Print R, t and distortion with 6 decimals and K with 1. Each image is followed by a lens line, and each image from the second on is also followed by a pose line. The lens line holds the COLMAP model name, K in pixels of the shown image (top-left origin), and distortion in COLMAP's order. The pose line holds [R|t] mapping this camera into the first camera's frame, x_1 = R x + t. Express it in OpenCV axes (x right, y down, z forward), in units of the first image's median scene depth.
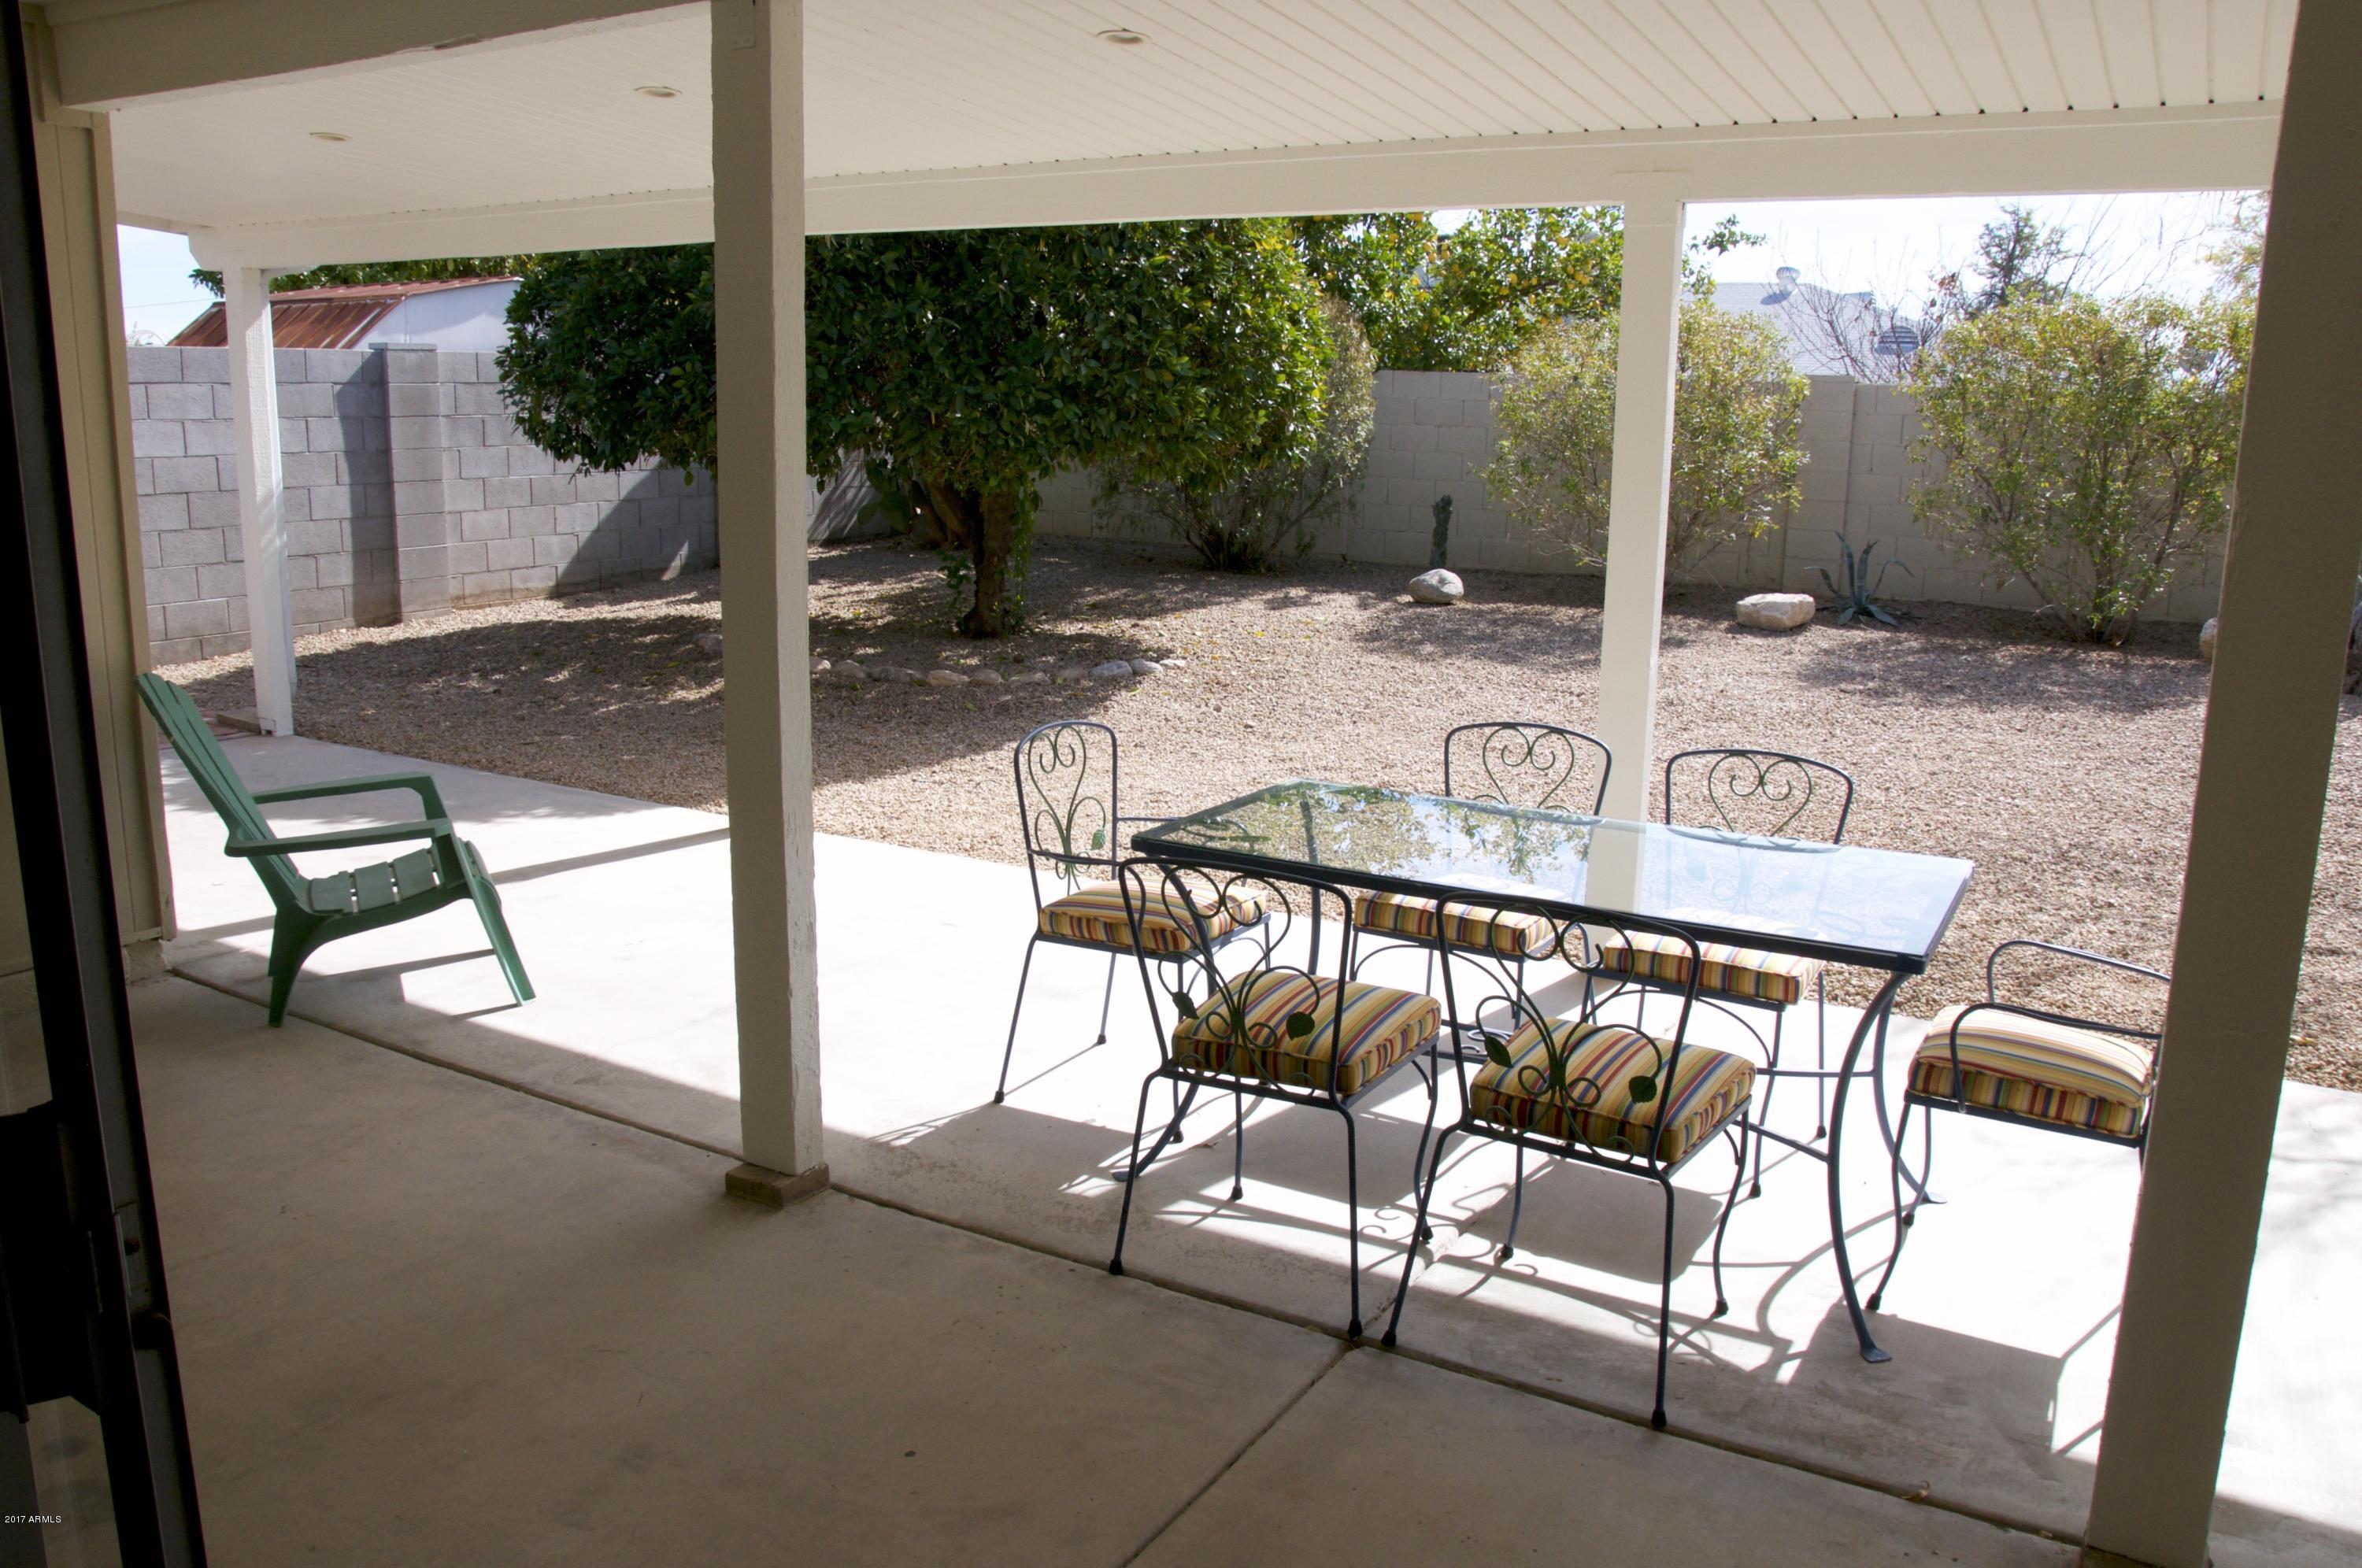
lens RADIAL K [[1820.8, 0, 1163.4], [0, 1820.8, 792.1], [0, 0, 1]] dist [-0.161442, 0.120420]
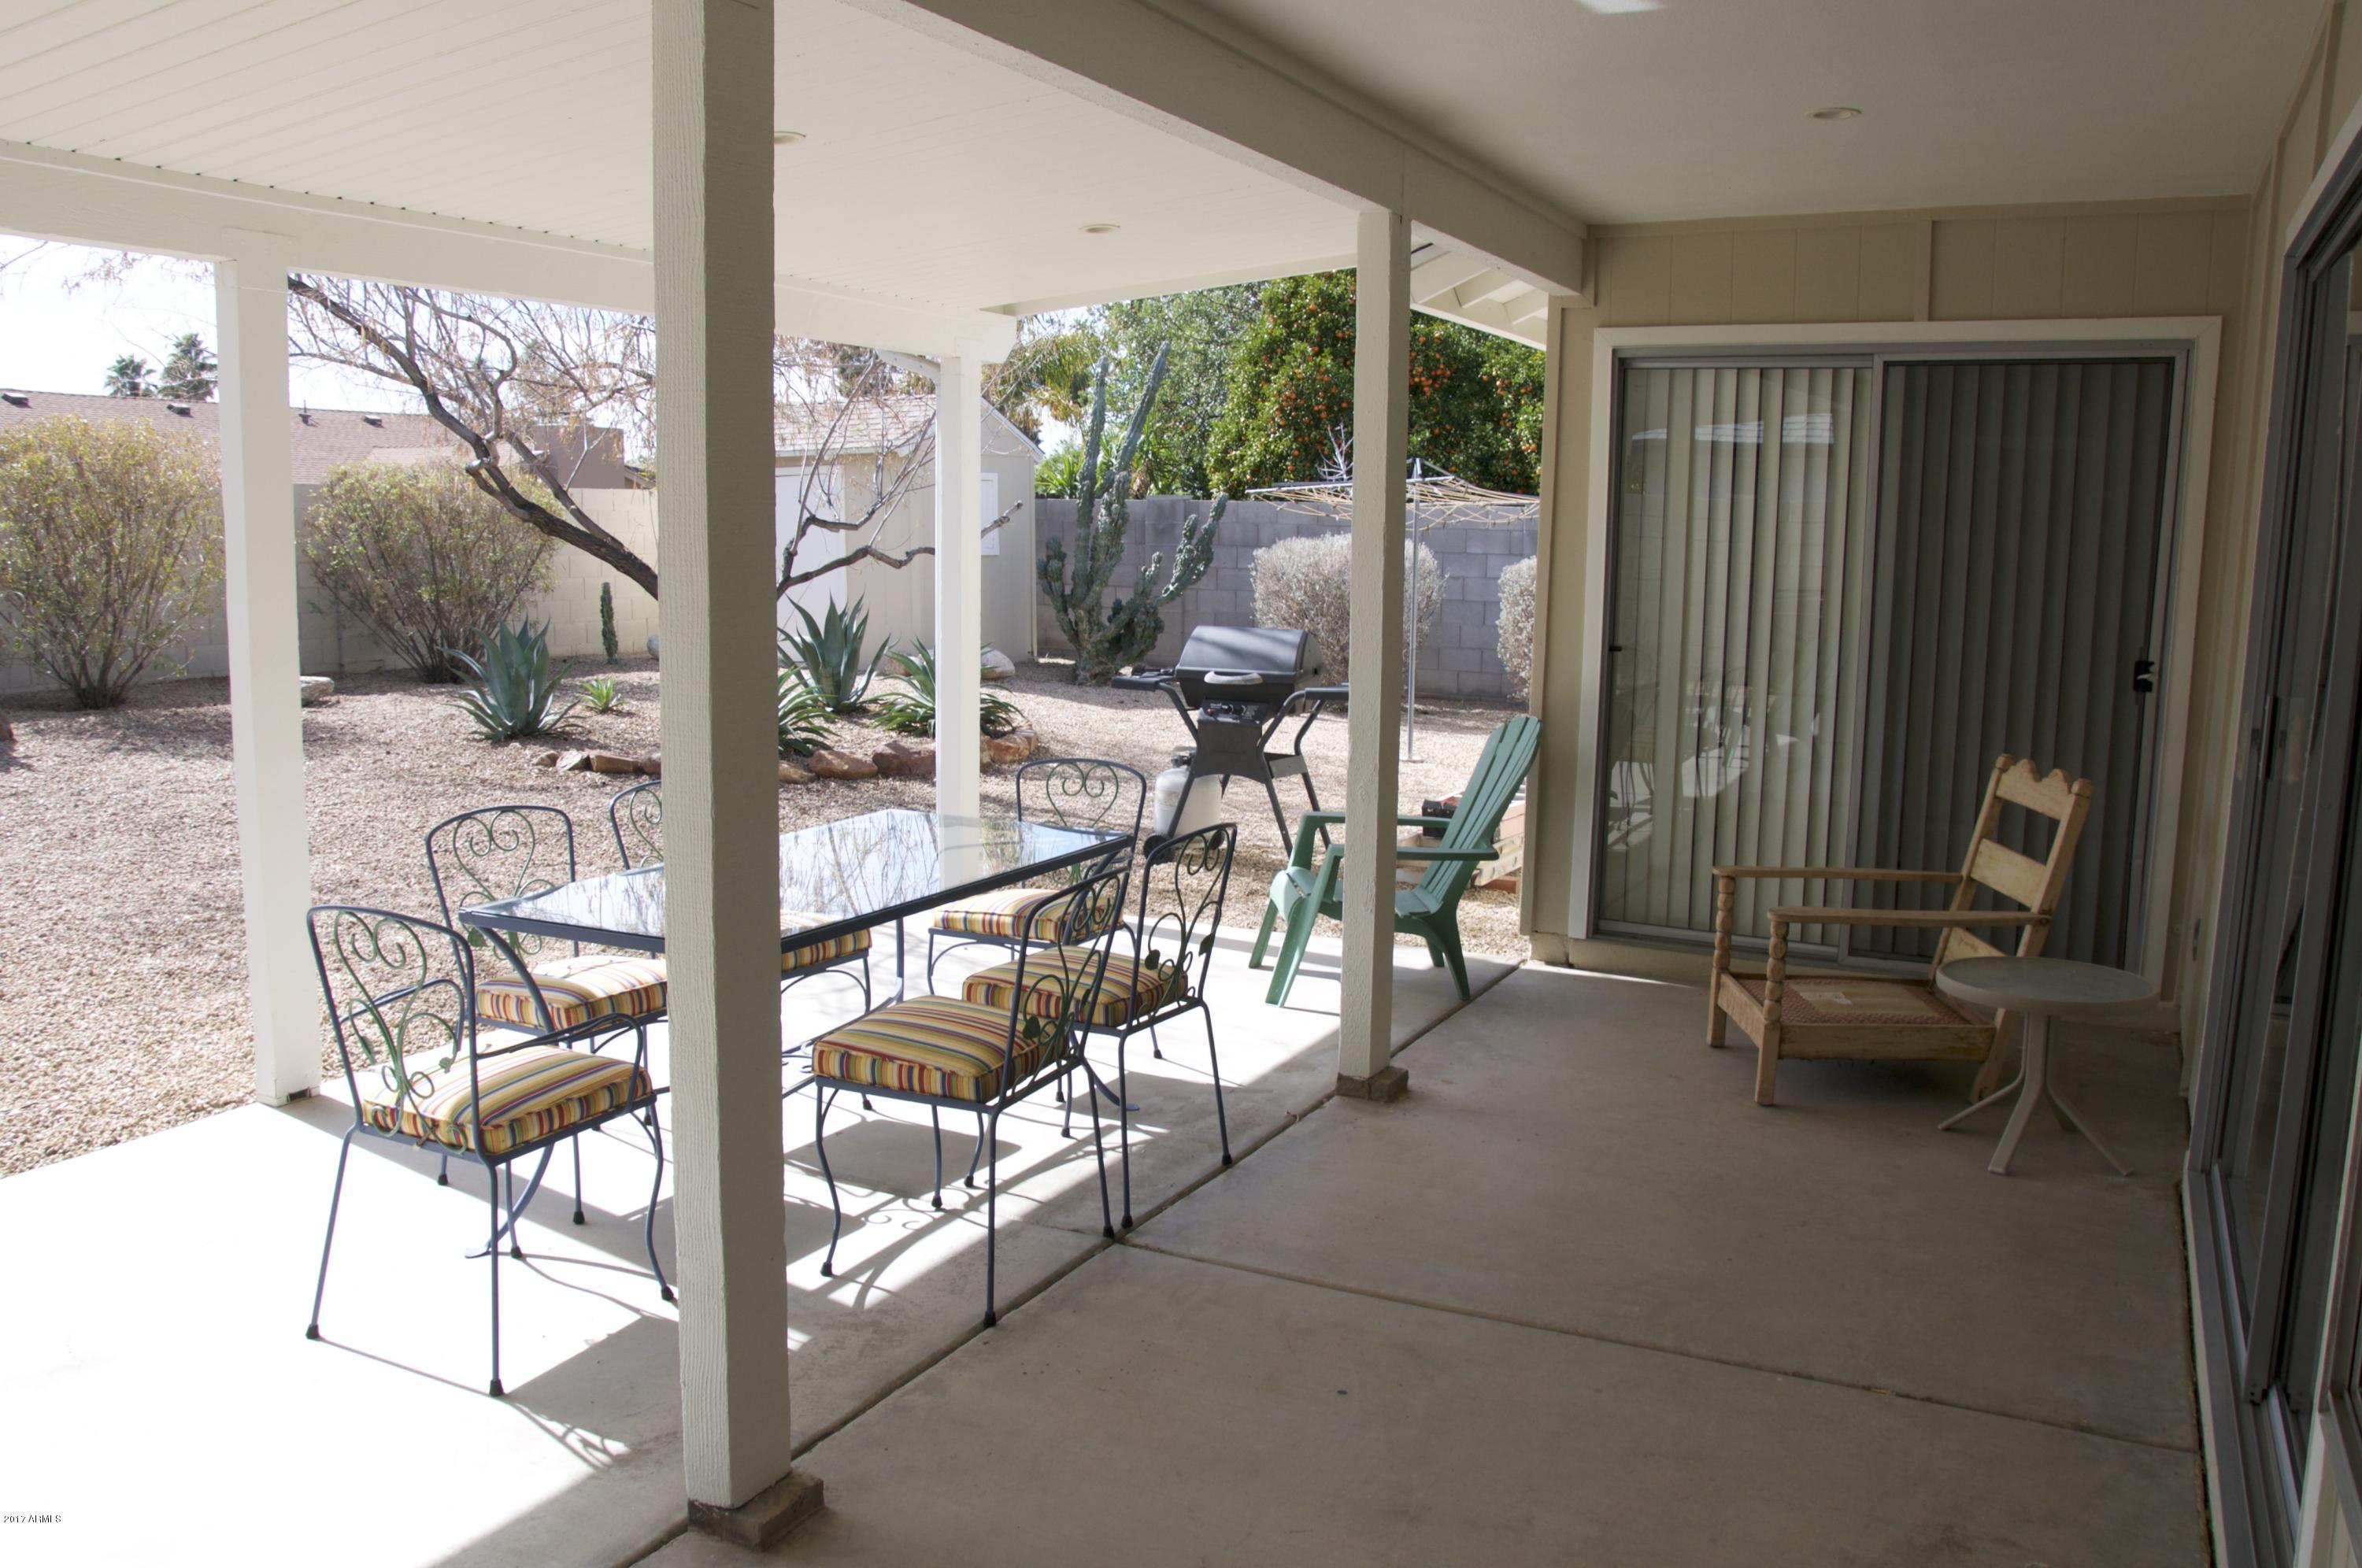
lens RADIAL K [[1820.8, 0, 1163.4], [0, 1820.8, 792.1], [0, 0, 1]] dist [-0.161442, 0.120420]
pose [[-0.050818, -0.151333, 0.987176, -0.907591], [0.202467, 0.966366, 0.158566, -0.149039], [-0.977970, 0.207928, -0.018469, 0.801003]]
